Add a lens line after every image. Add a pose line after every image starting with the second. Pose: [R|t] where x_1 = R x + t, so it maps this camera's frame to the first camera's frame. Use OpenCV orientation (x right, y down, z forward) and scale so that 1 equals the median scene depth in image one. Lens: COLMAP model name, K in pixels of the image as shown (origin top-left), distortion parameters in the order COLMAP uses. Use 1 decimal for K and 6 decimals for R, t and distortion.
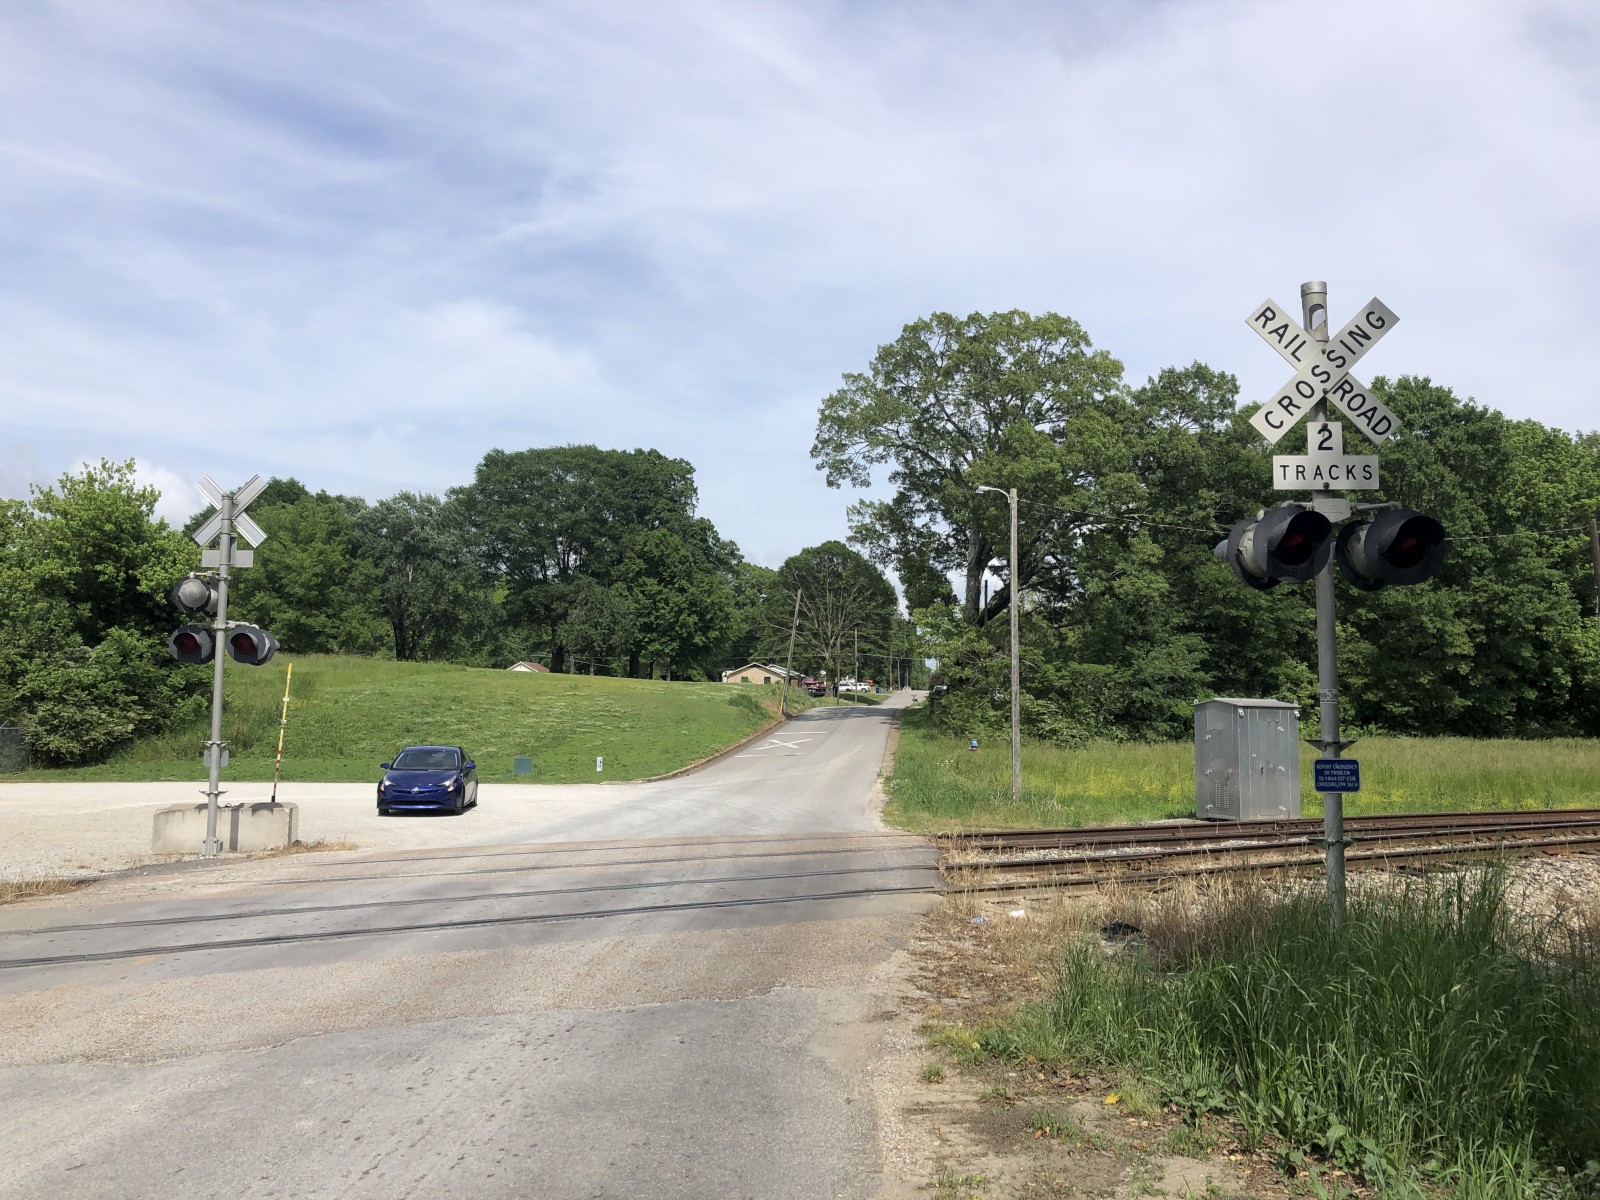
lens RADIAL K [[1318.2, 0, 798.4], [0, 1318.2, 577.0], [0, 0, 1]] dist [0.020290, -0.002484]
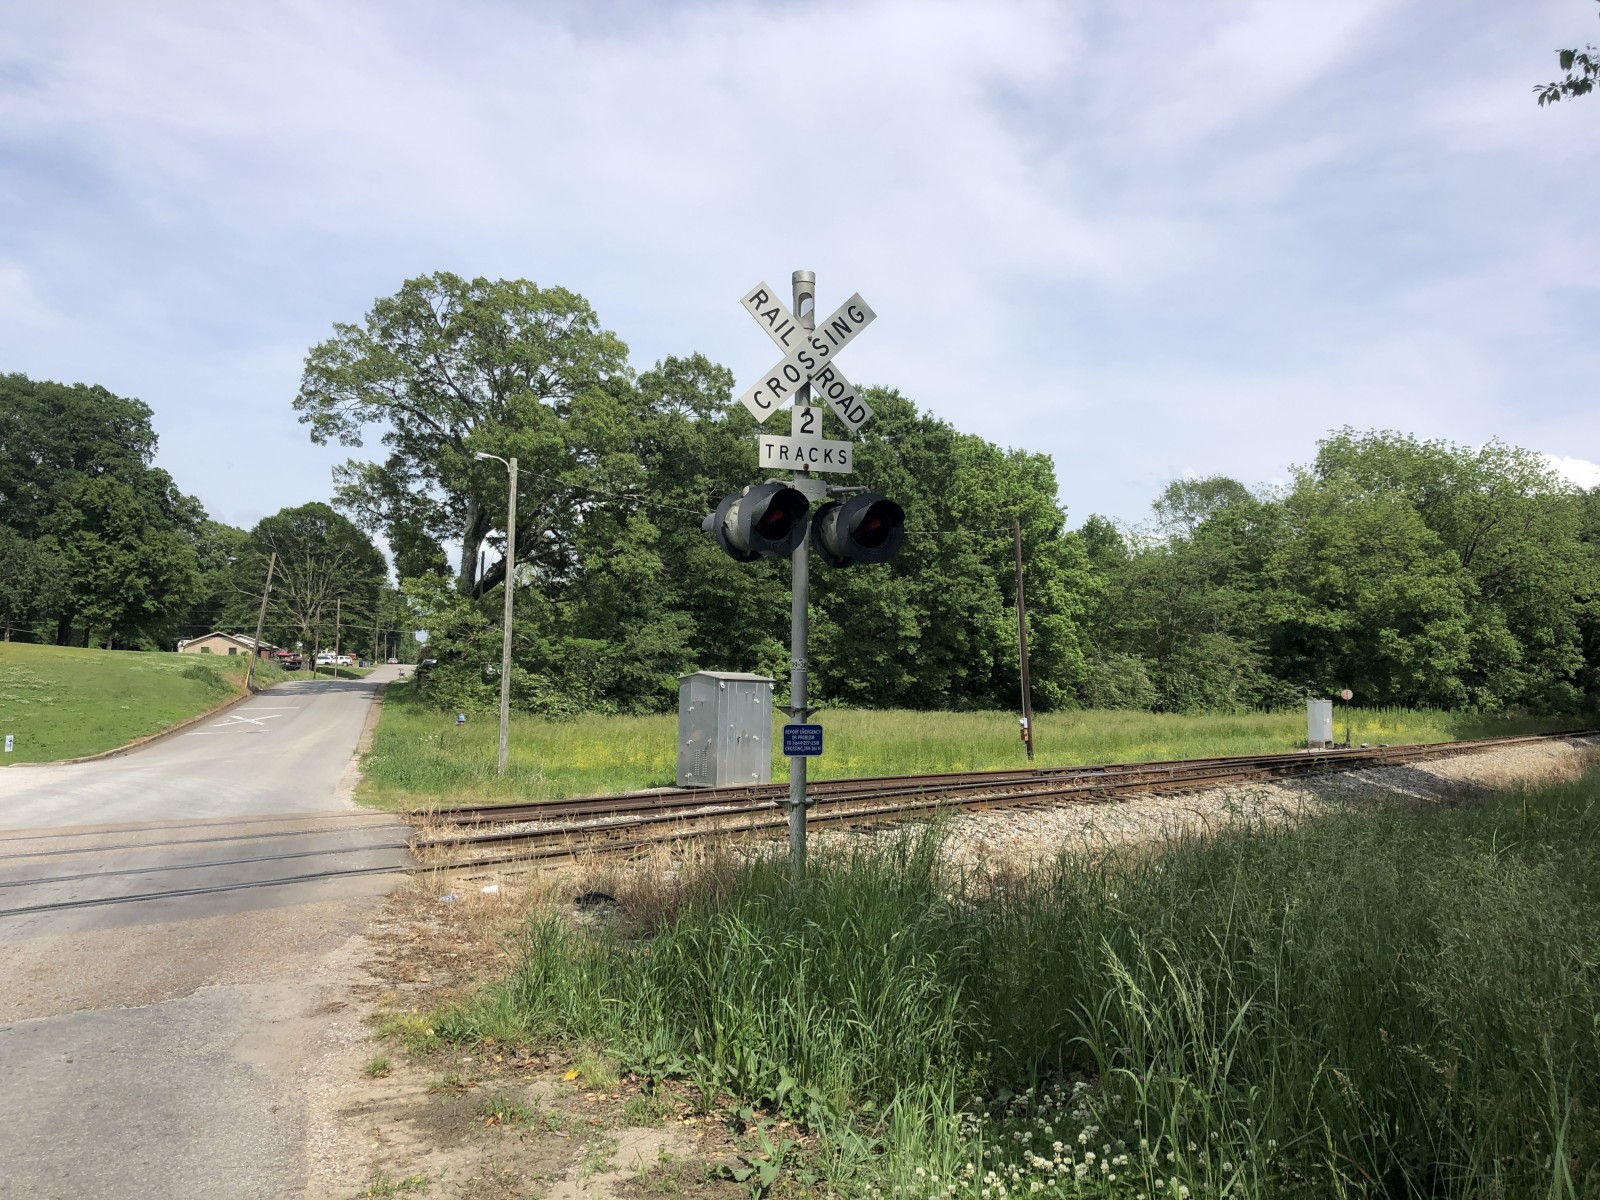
lens RADIAL K [[1298.0, 0, 812.8], [0, 1298.0, 559.2], [0, 0, 1]] dist [0.084275, -0.128985]
pose [[0.925097, 0.043884, 0.377186, 0.004029], [-0.045016, 0.998969, -0.005818, 0.002907], [-0.377052, -0.011597, 0.926119, 0.009255]]
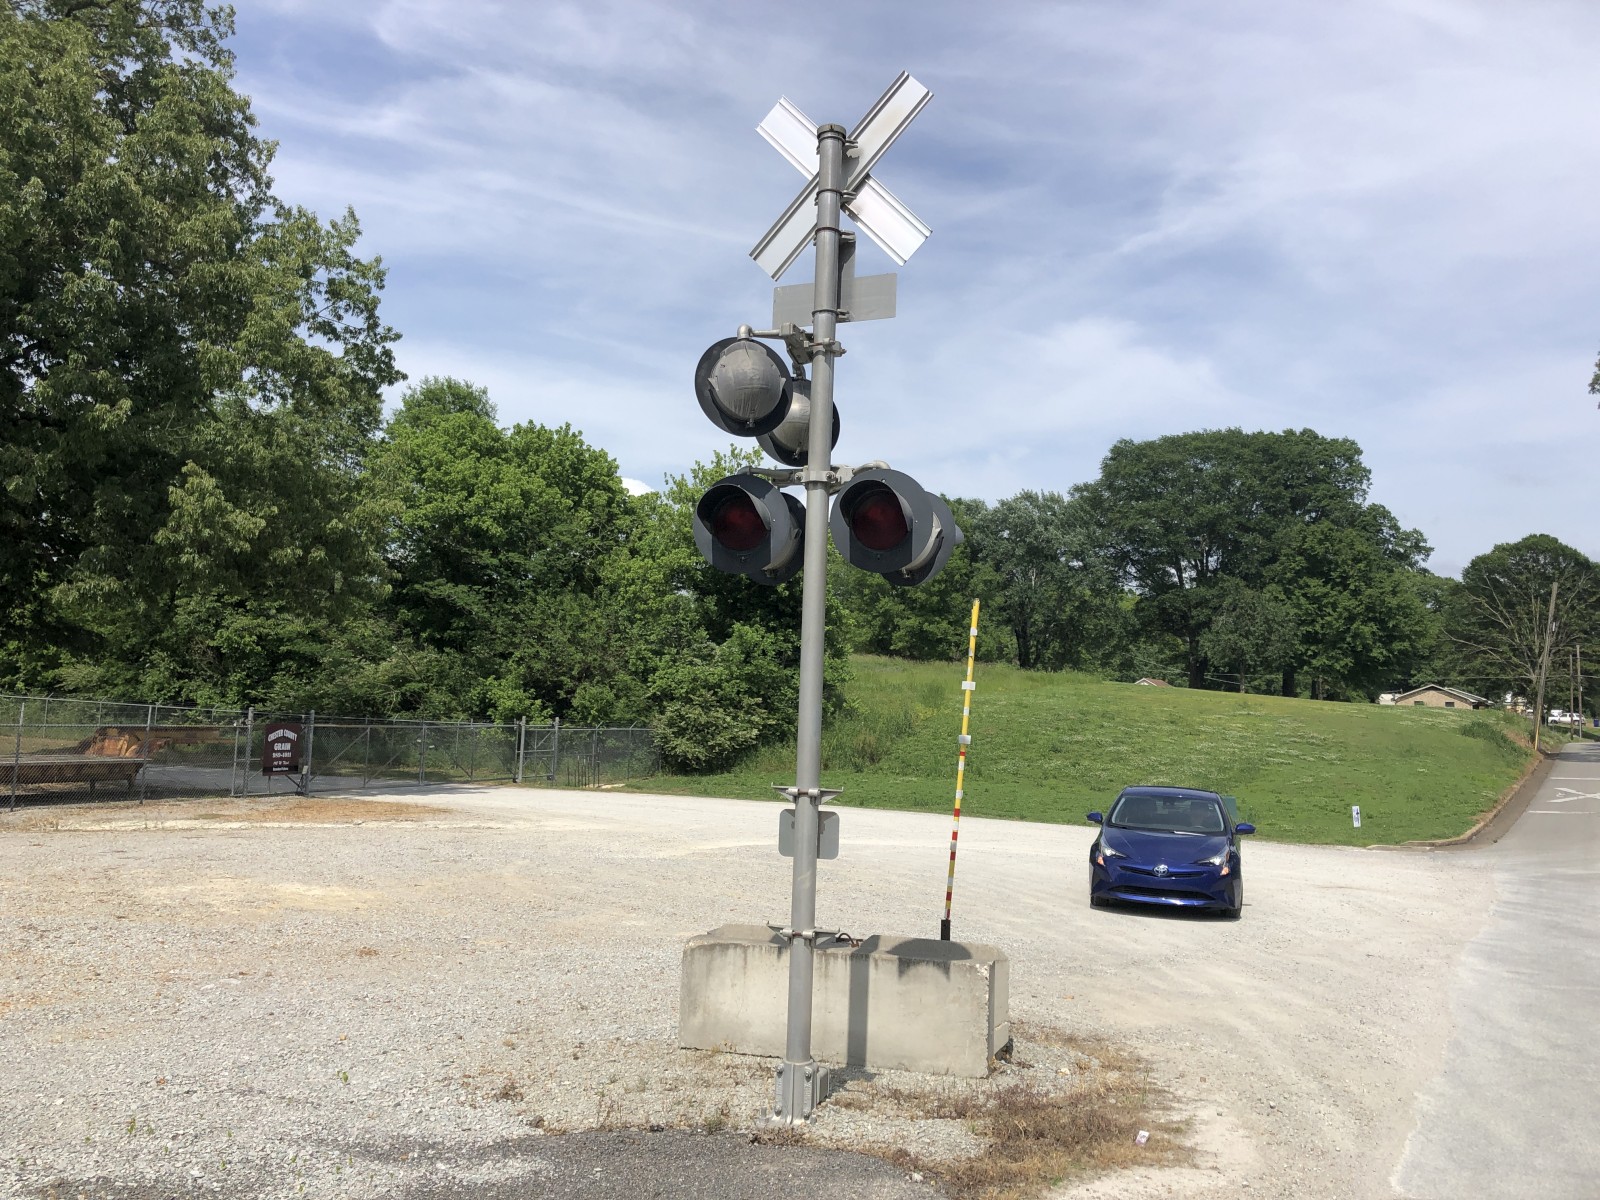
lens RADIAL K [[1296.5, 0, 817.1], [0, 1296.5, 561.1], [0, 0, 1]] dist [0.061388, -0.069762]
pose [[0.906266, -0.019030, -0.422280, -0.057441], [0.007155, 0.999534, -0.029688, 0.014616], [0.422648, 0.023884, 0.905979, 0.135760]]
